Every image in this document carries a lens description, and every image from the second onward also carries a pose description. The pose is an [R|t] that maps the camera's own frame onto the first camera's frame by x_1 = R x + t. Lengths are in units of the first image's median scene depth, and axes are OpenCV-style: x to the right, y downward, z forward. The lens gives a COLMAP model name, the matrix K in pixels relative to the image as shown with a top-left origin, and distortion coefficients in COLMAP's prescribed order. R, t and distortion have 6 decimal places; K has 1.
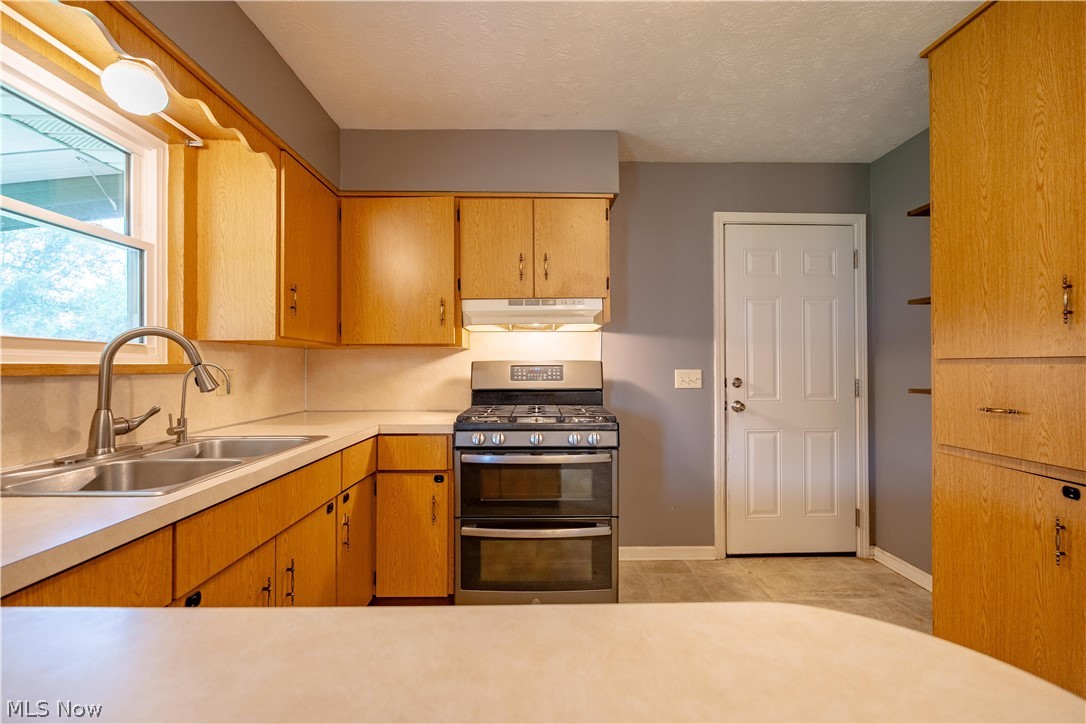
lens RADIAL K [[470.1, 0, 542.9], [0, 470.1, 361.3], [0, 0, 1]] dist [-0.013431, 0.000231]
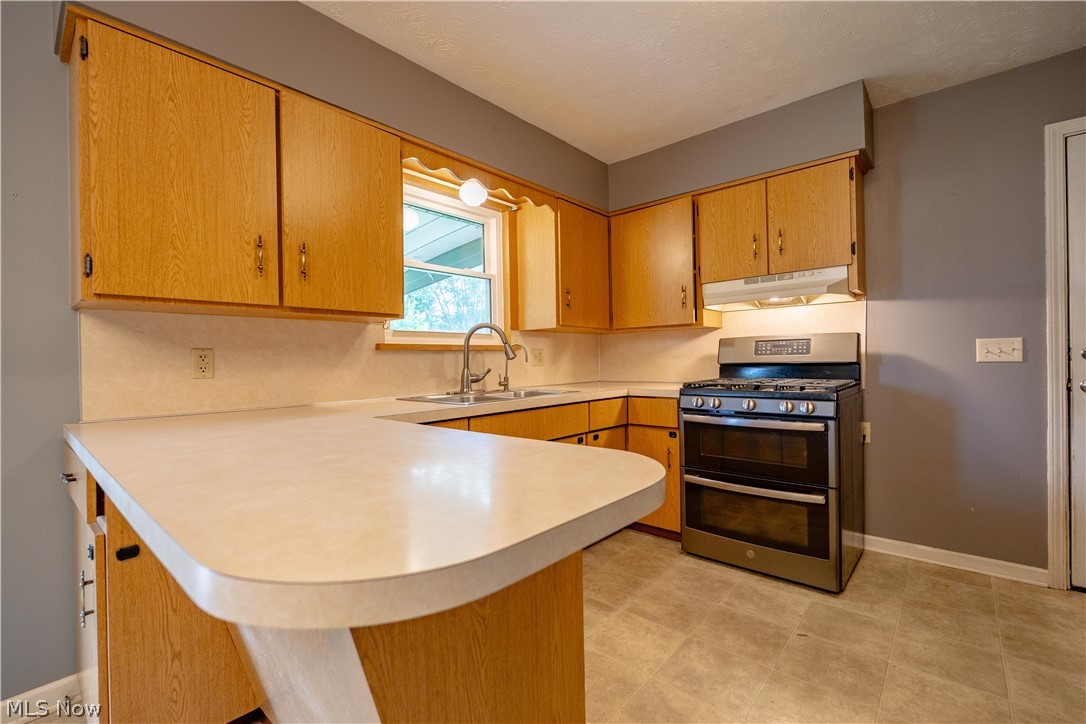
lens RADIAL K [[470.1, 0, 543.5], [0, 470.1, 361.2], [0, 0, 1]] dist [-0.013431, 0.000231]
pose [[0.738132, -0.009503, -0.674589, 0.355135], [0.025387, 0.999584, 0.013698, 0.034439], [0.674178, -0.027237, 0.738066, -0.121210]]
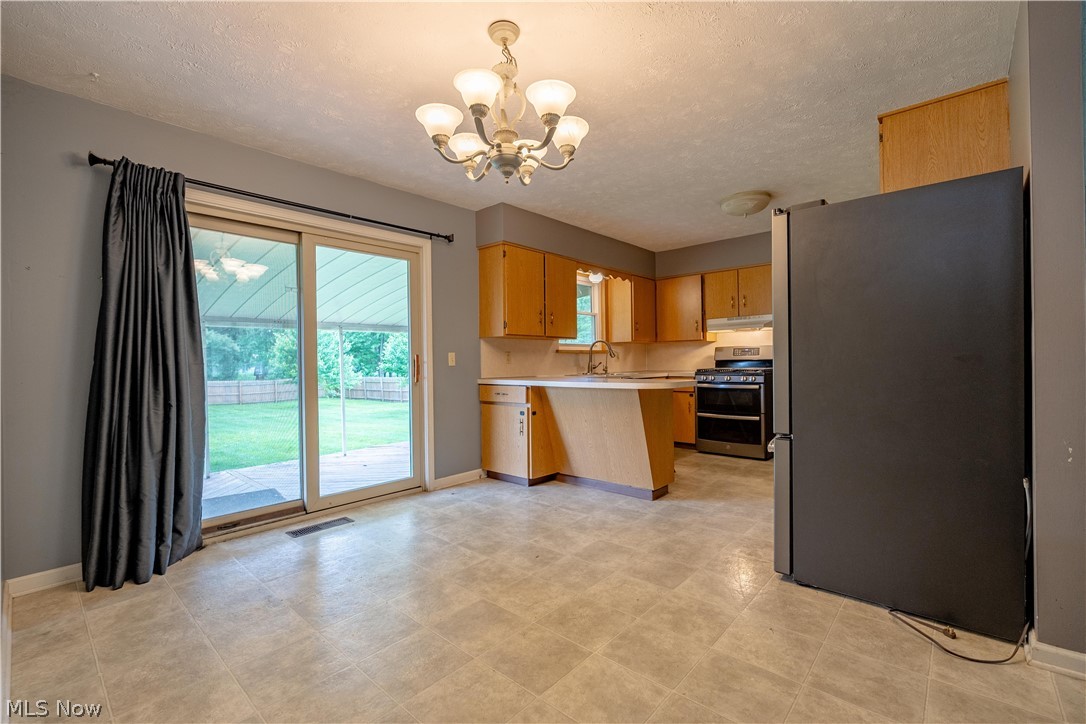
lens RADIAL K [[470.1, 0, 545.8], [0, 470.1, 360.7], [0, 0, 1]] dist [-0.013431, 0.000231]
pose [[0.733750, -0.011240, -0.679327, 0.888287], [0.021969, 0.999733, 0.007189, 0.035908], [0.679064, -0.020199, 0.733801, -1.312222]]
